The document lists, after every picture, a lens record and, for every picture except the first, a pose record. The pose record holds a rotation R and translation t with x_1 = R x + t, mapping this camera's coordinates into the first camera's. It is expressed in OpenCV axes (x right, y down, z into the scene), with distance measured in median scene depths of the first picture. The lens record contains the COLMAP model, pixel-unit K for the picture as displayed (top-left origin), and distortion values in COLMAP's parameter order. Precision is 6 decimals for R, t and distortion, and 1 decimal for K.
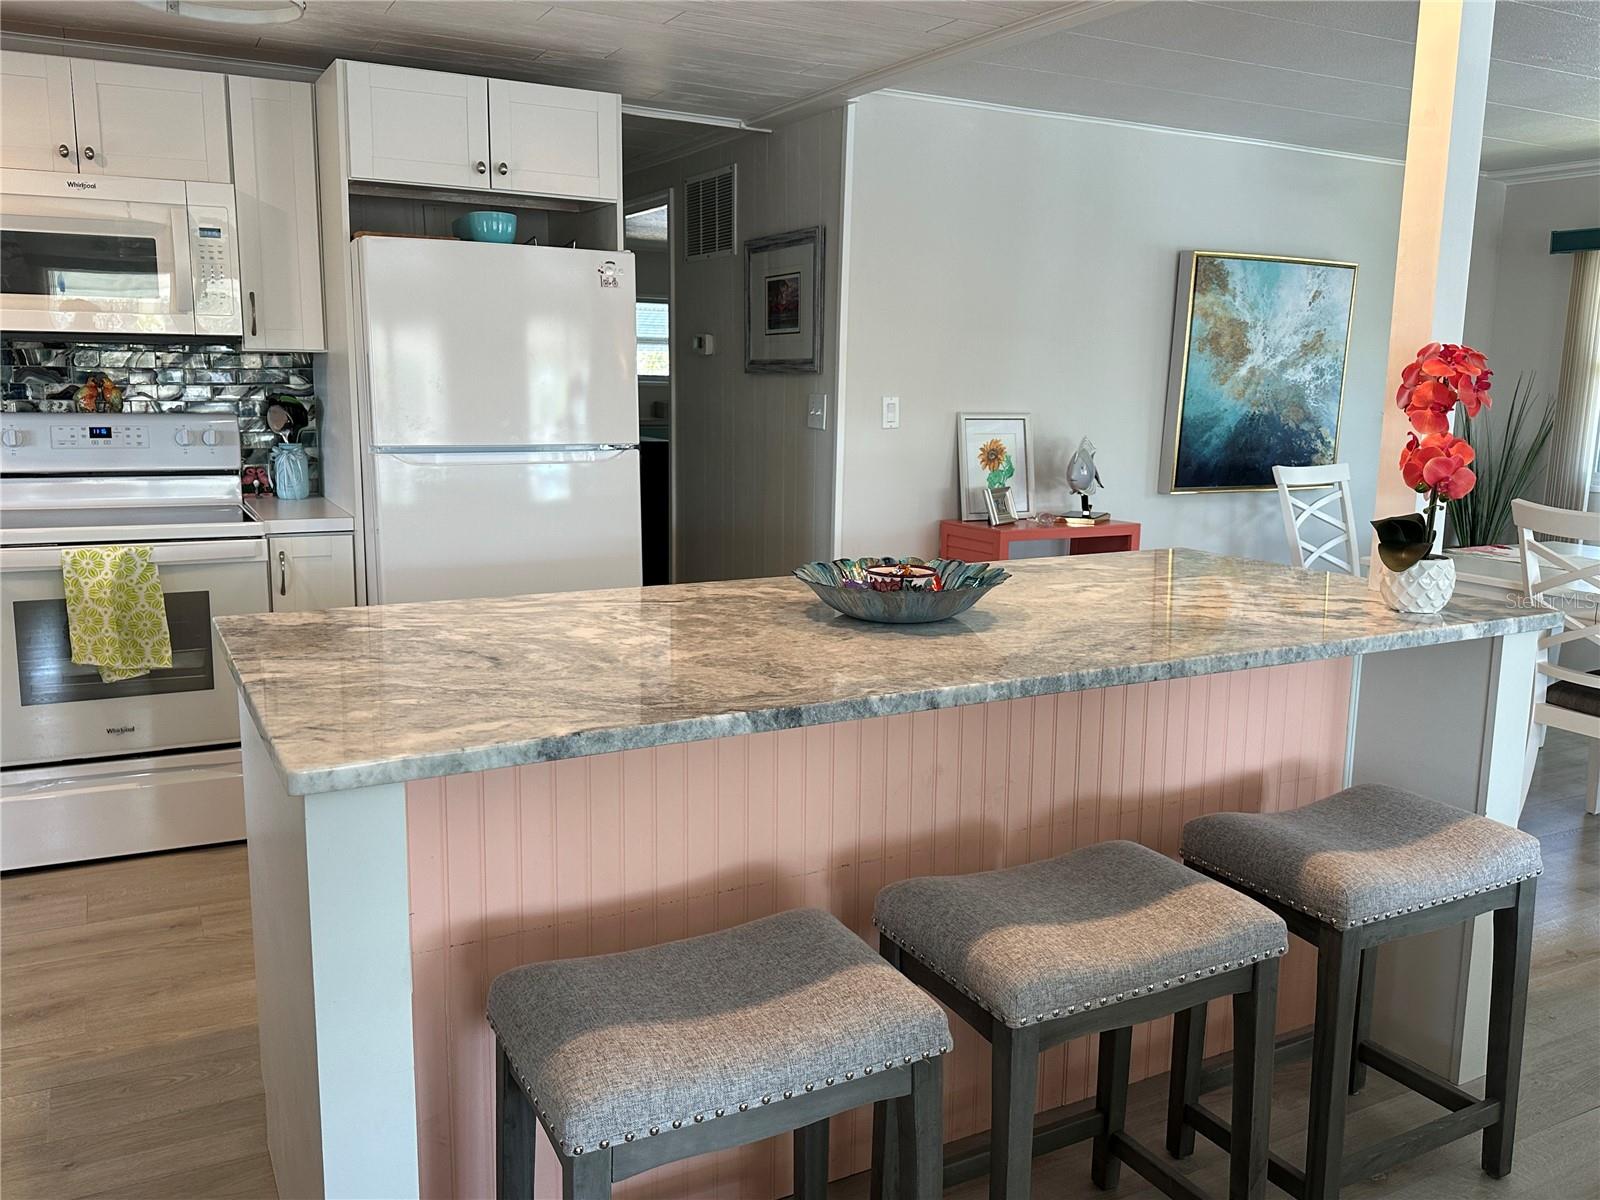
lens RADIAL K [[1283.6, 0, 805.1], [0, 1283.6, 604.2], [0, 0, 1]] dist [0.050054, -0.053311]
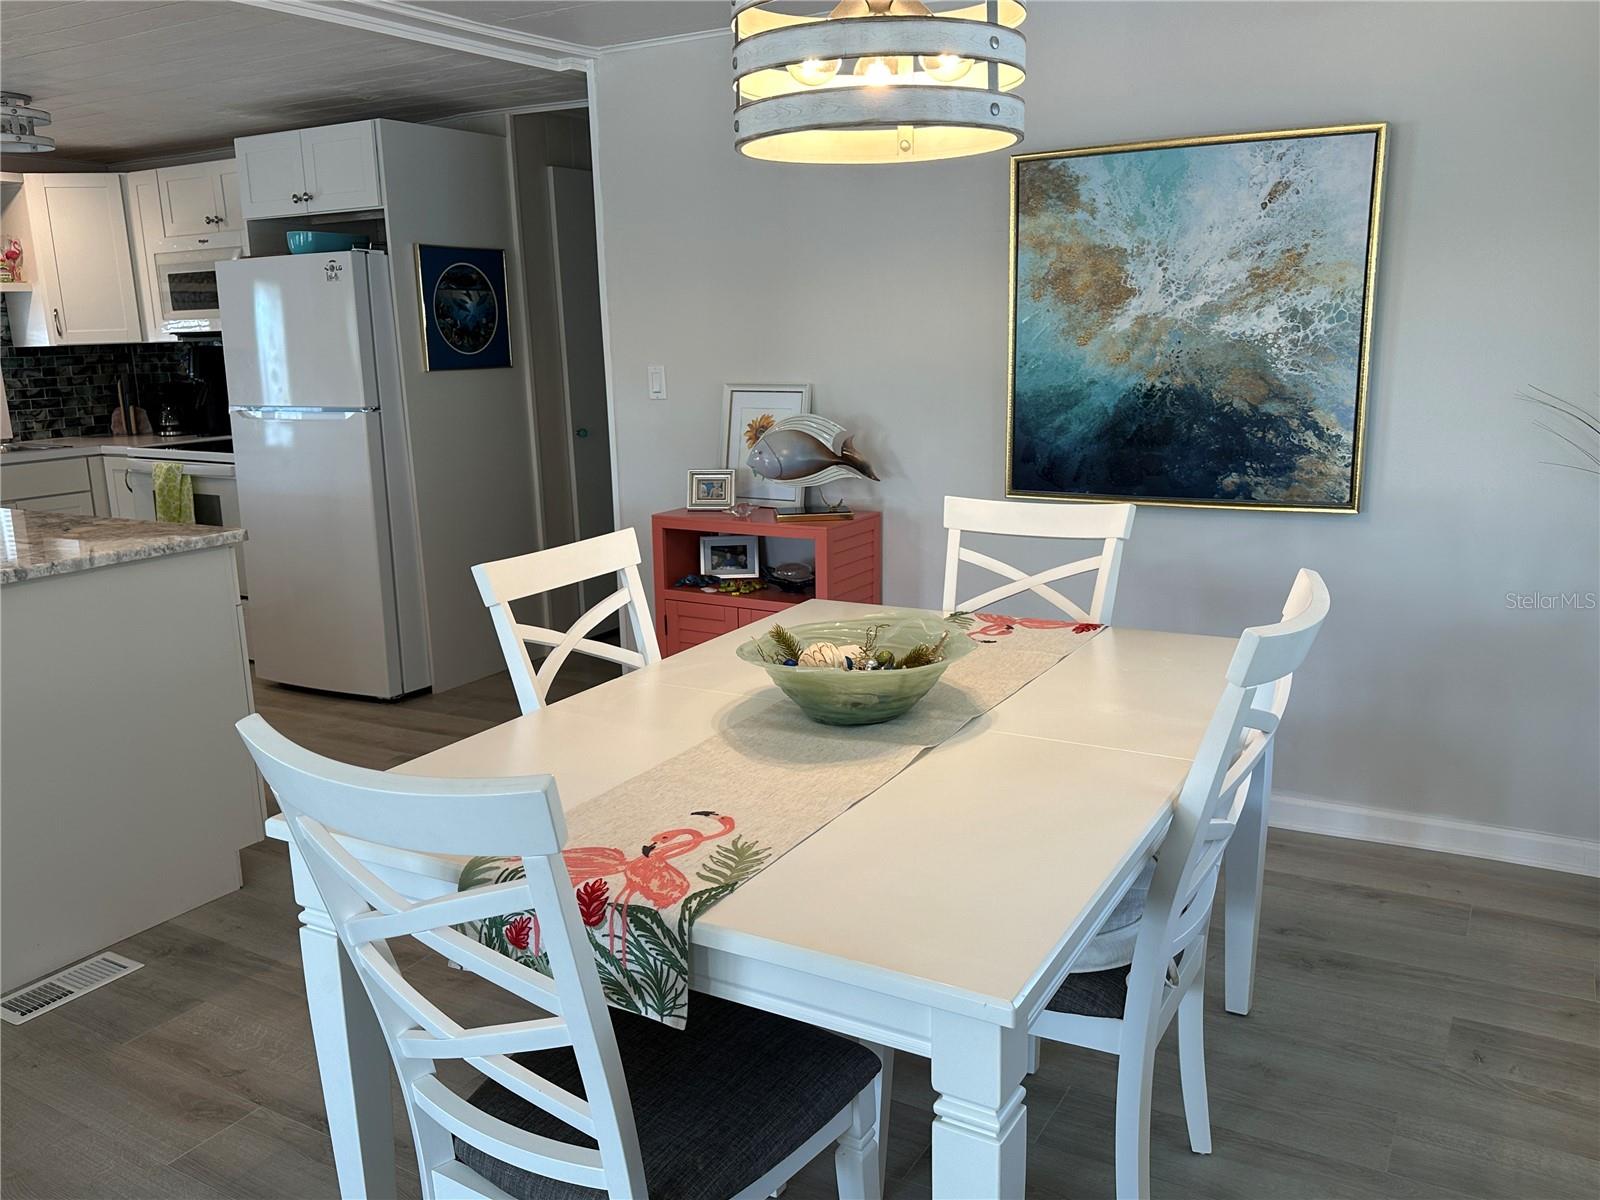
lens RADIAL K [[1283.6, 0, 801.8], [0, 1283.6, 605.0], [0, 0, 1]] dist [0.050054, -0.053311]
pose [[0.518795, 0.156718, -0.840411, 1.117517], [-0.118339, 0.986755, 0.110956, -0.122079], [0.846668, 0.041890, 0.530469, 0.687778]]
